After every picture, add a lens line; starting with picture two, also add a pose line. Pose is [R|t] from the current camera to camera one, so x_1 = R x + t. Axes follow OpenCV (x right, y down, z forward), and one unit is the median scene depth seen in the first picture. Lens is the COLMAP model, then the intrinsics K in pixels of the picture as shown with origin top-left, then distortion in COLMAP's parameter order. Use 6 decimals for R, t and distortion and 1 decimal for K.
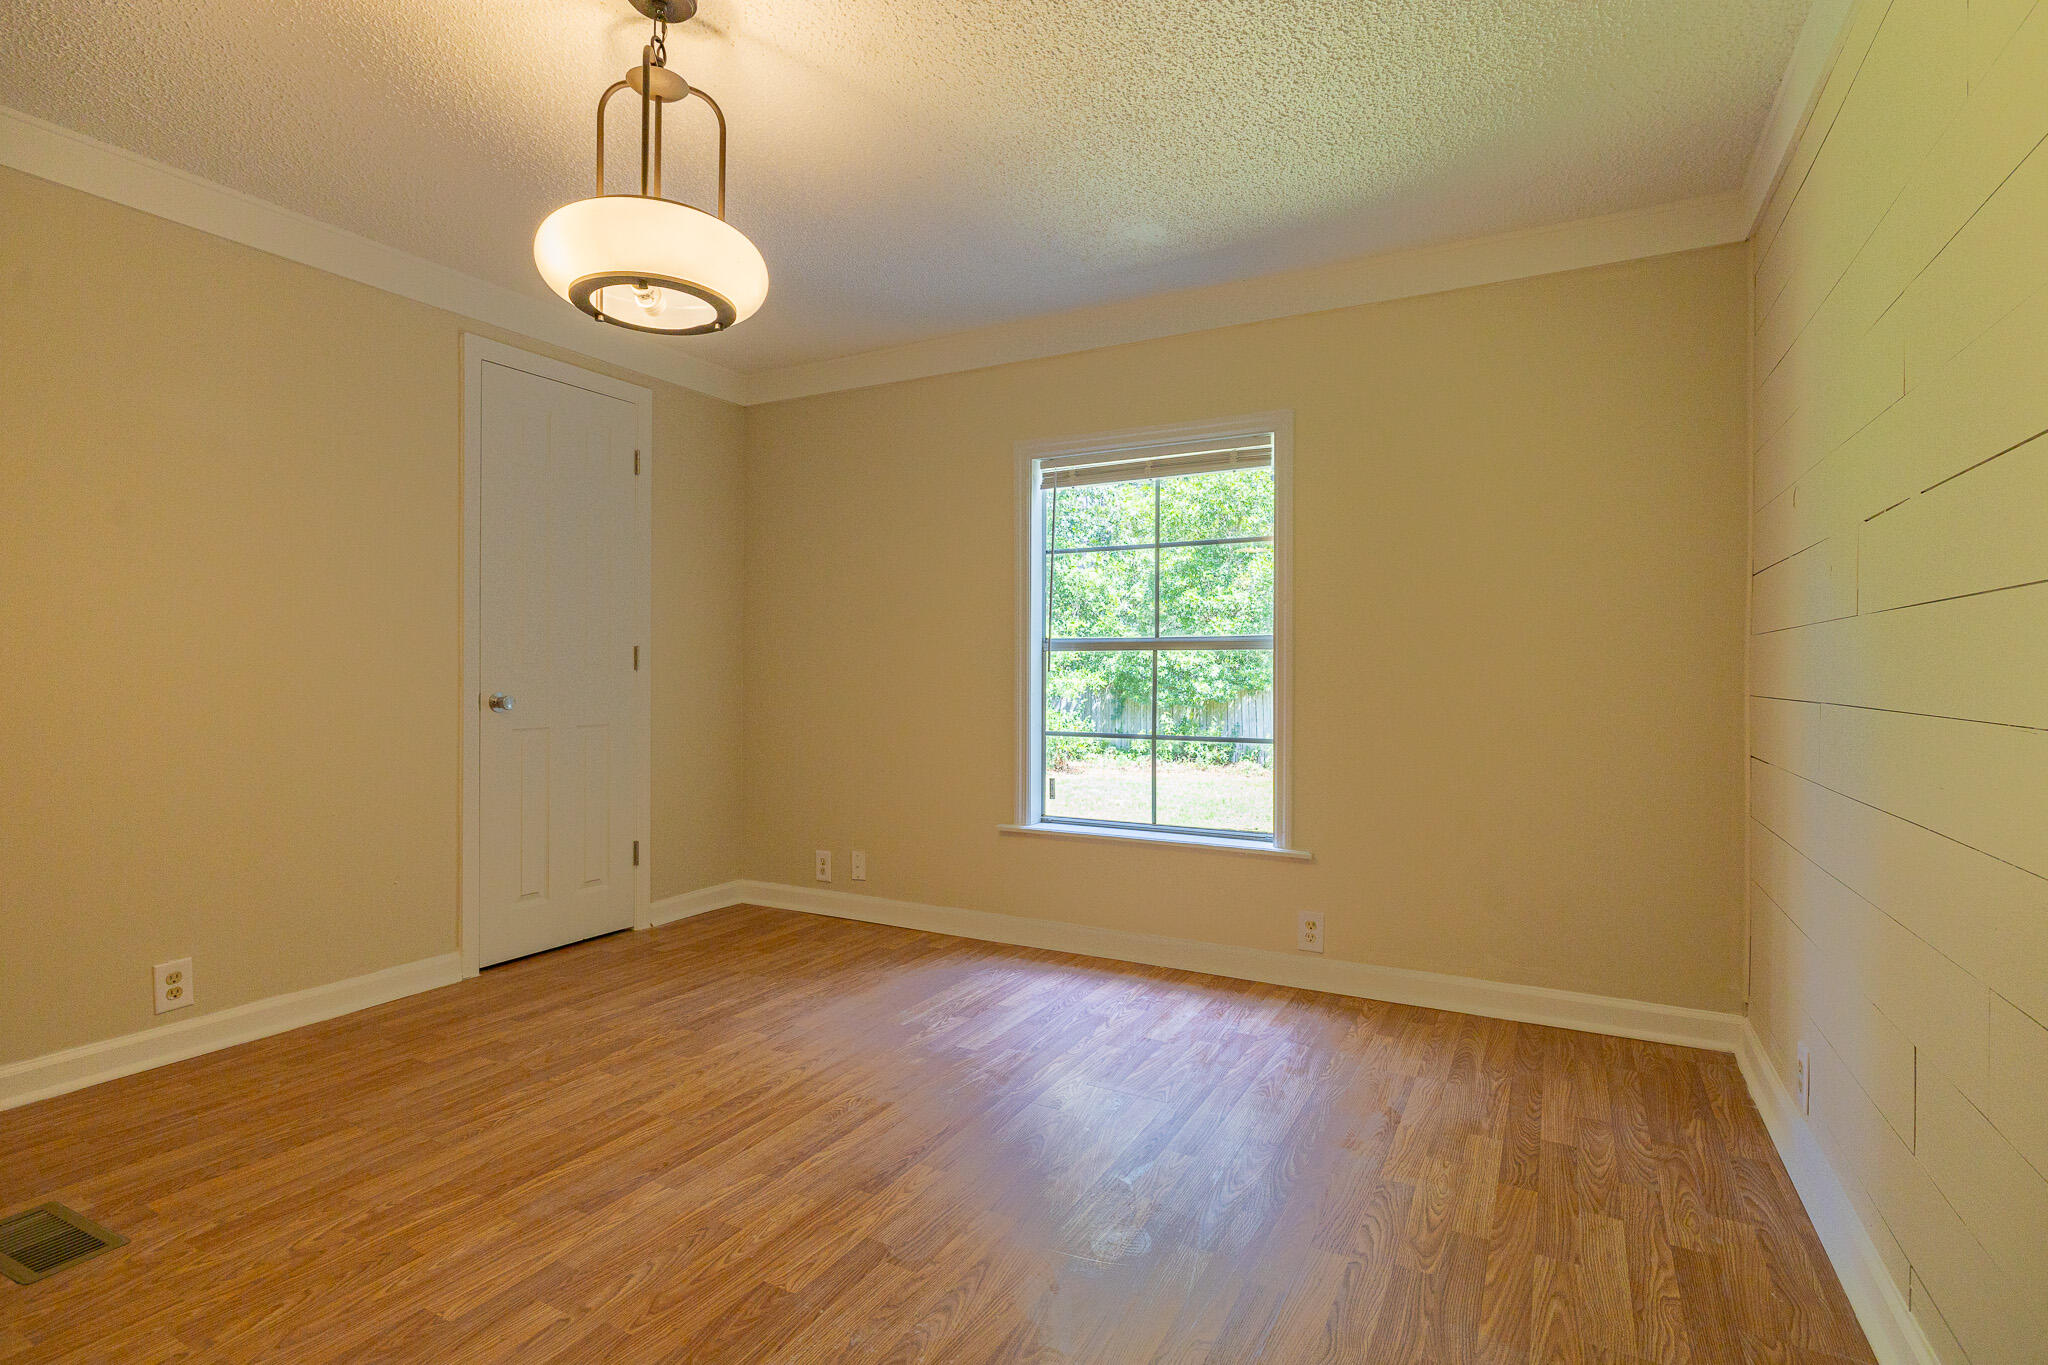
lens RADIAL K [[988.3, 0, 1026.7], [0, 988.3, 671.1], [0, 0, 1]] dist [-0.004596, 0.001264]
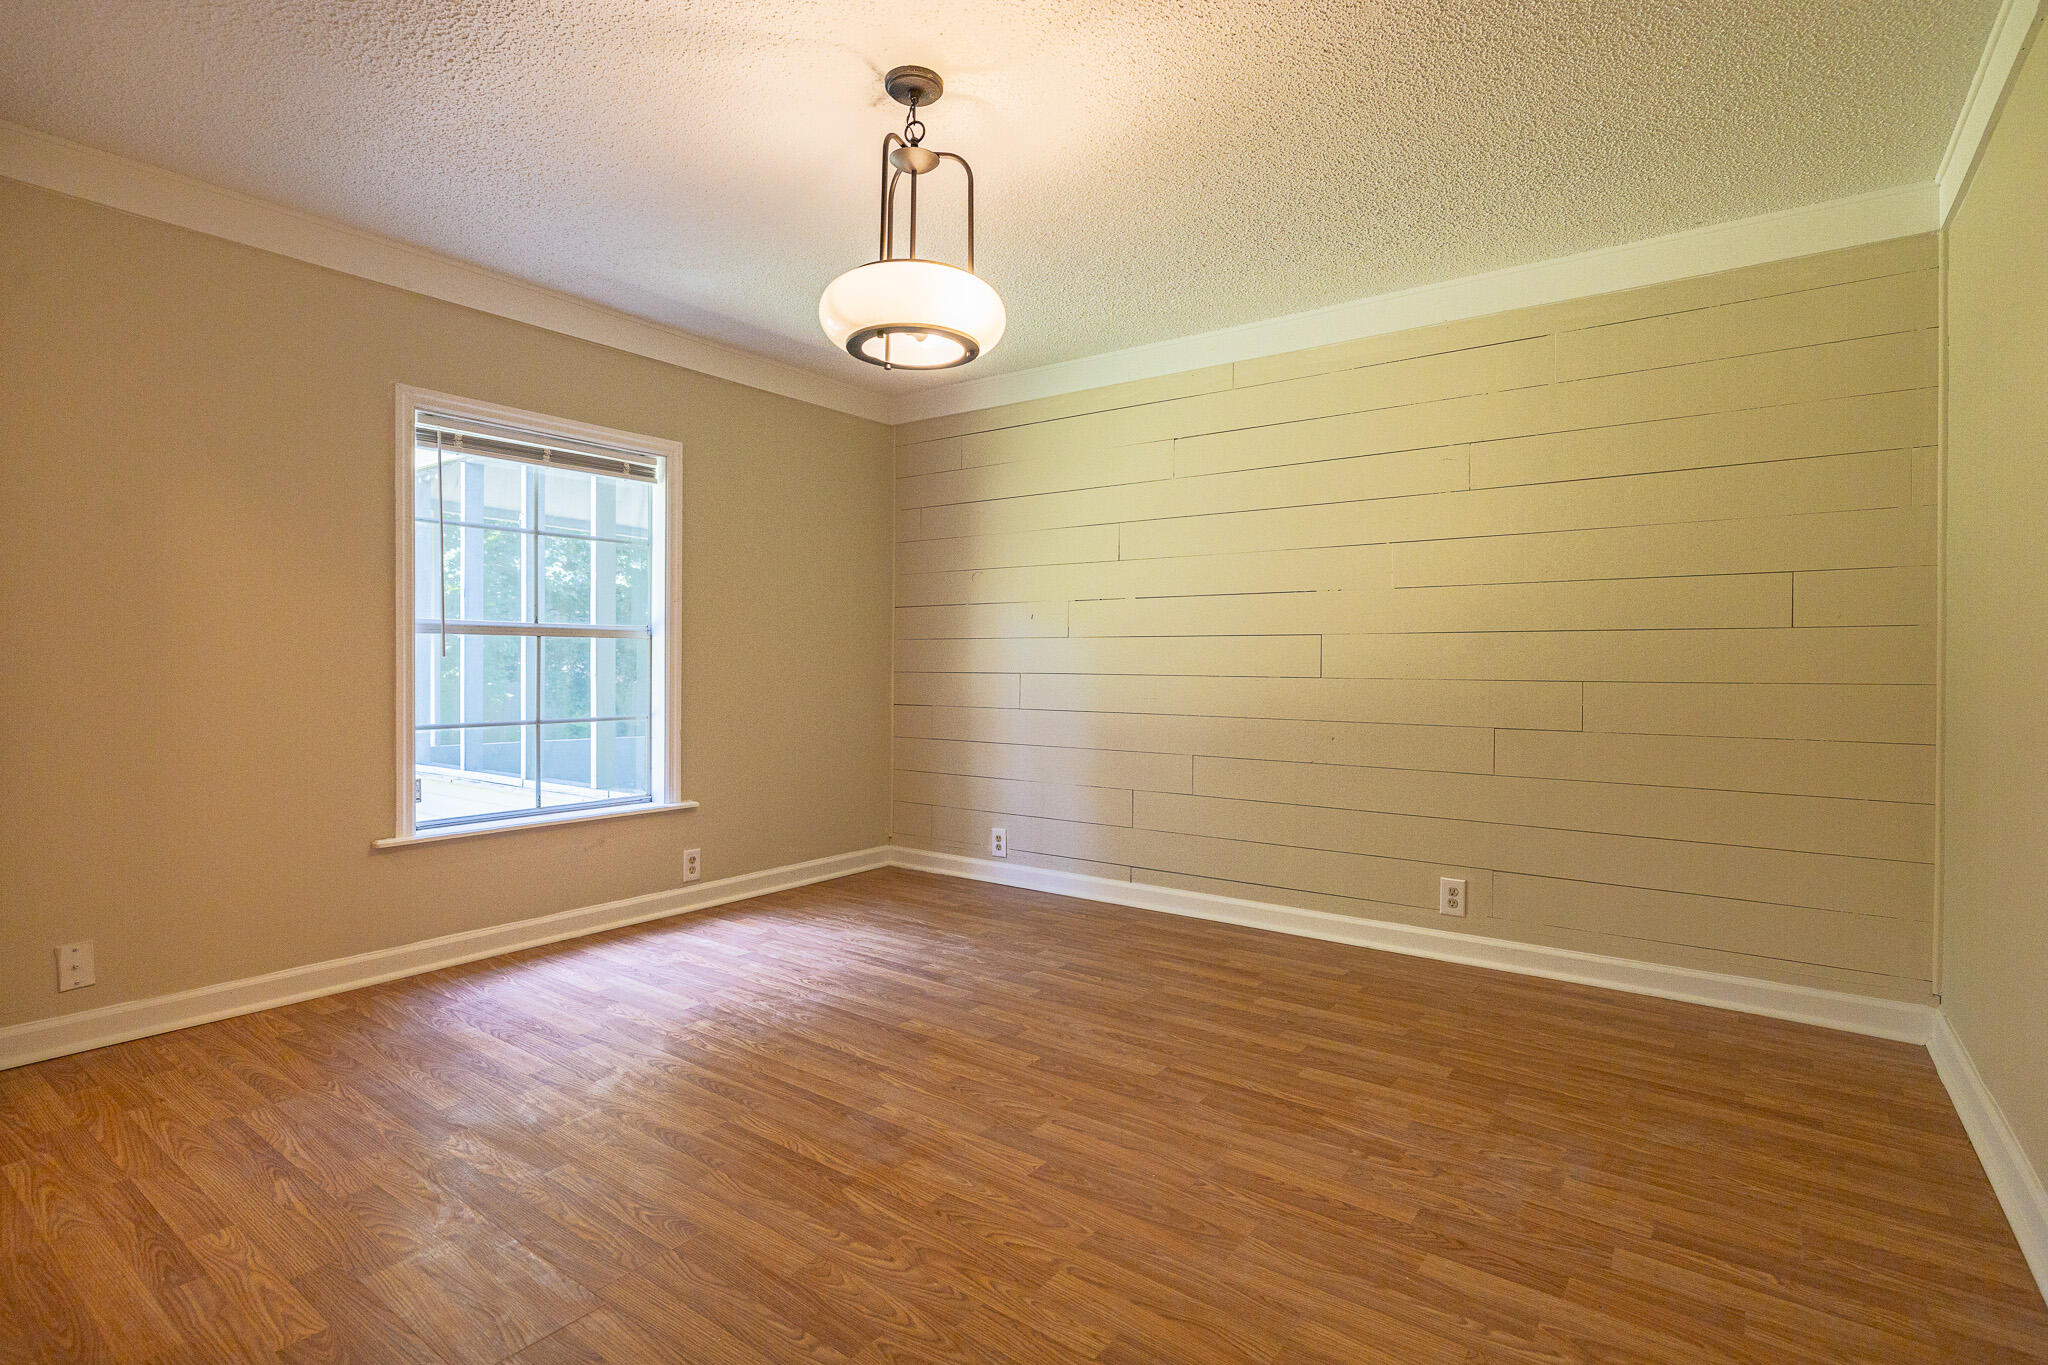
lens RADIAL K [[988.3, 0, 1026.7], [0, 988.3, 671.1], [0, 0, 1]] dist [-0.004596, 0.001264]
pose [[0.136637, -0.010143, 0.990569, -0.992765], [-0.003771, 0.999935, 0.010760, 0.002837], [-0.990614, -0.005206, 0.136589, 0.455491]]
